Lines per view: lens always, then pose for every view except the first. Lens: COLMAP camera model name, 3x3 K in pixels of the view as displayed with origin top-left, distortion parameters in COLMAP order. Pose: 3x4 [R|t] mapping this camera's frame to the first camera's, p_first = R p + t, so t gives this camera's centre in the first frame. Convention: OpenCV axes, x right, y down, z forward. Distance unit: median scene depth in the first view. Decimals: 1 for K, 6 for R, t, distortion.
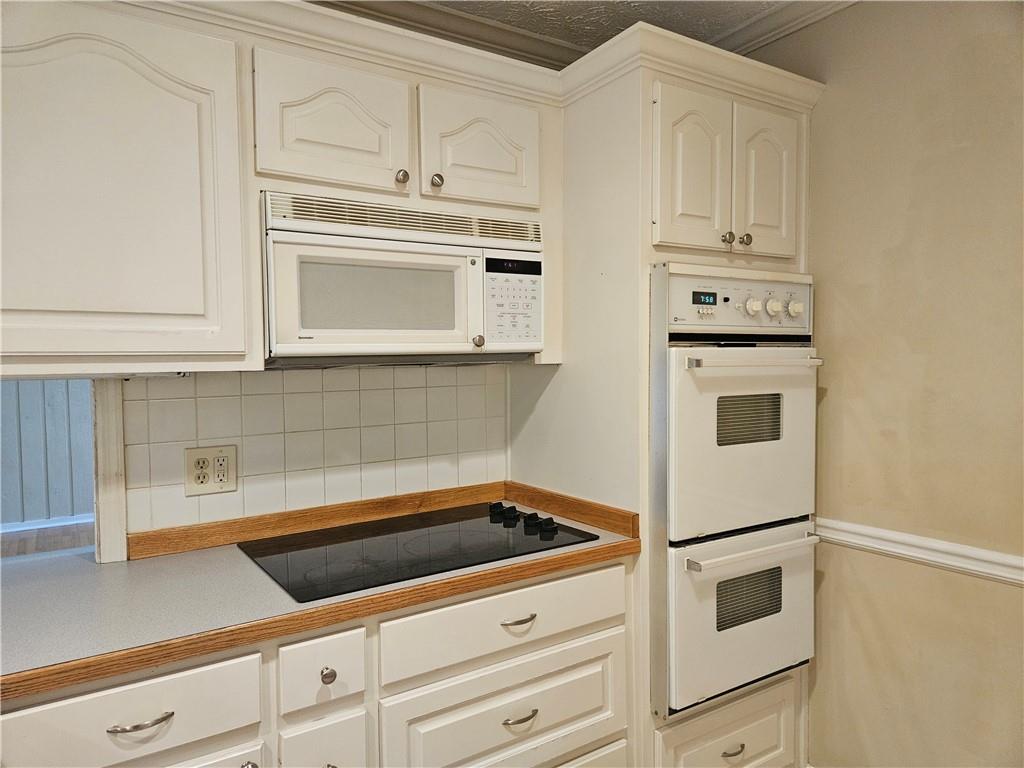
lens RADIAL K [[682.5, 0, 512.0], [0, 682.5, 384.0], [0, 0, 1]] dist [0.059088, -0.001587]
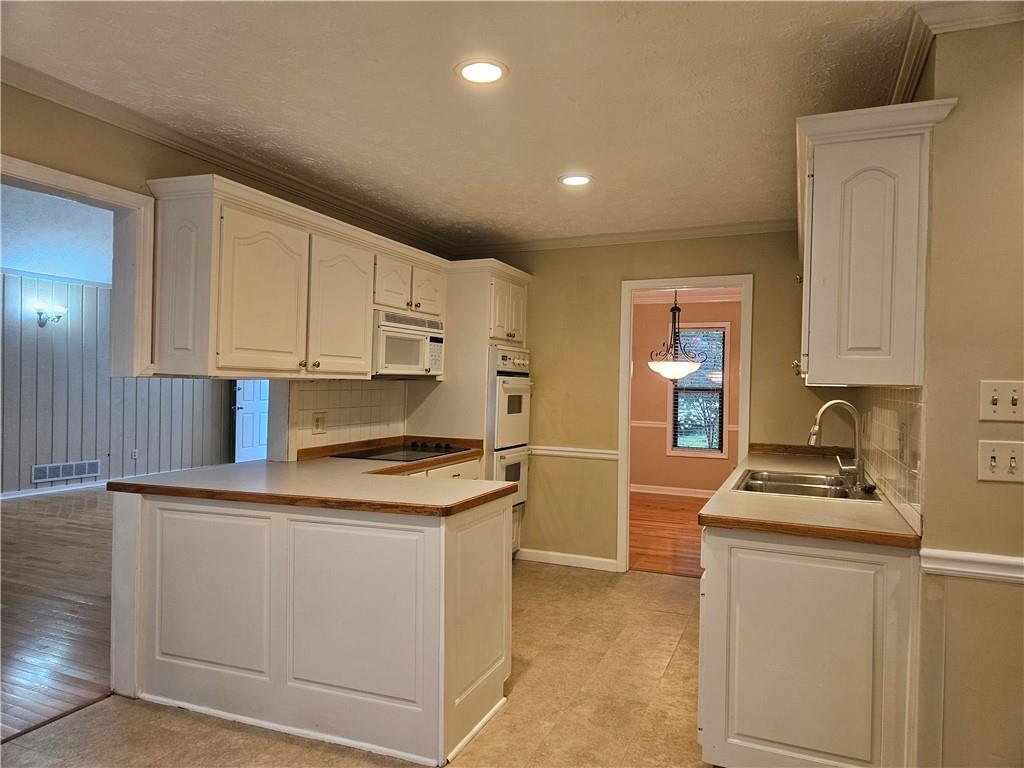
lens RADIAL K [[682.5, 0, 512.0], [0, 682.5, 384.0], [0, 0, 1]] dist [0.059088, -0.001587]
pose [[0.825514, 0.030812, 0.563540, -1.170765], [-0.012629, 0.999267, -0.036136, 0.069940], [-0.564240, 0.022714, 0.825298, -1.180639]]
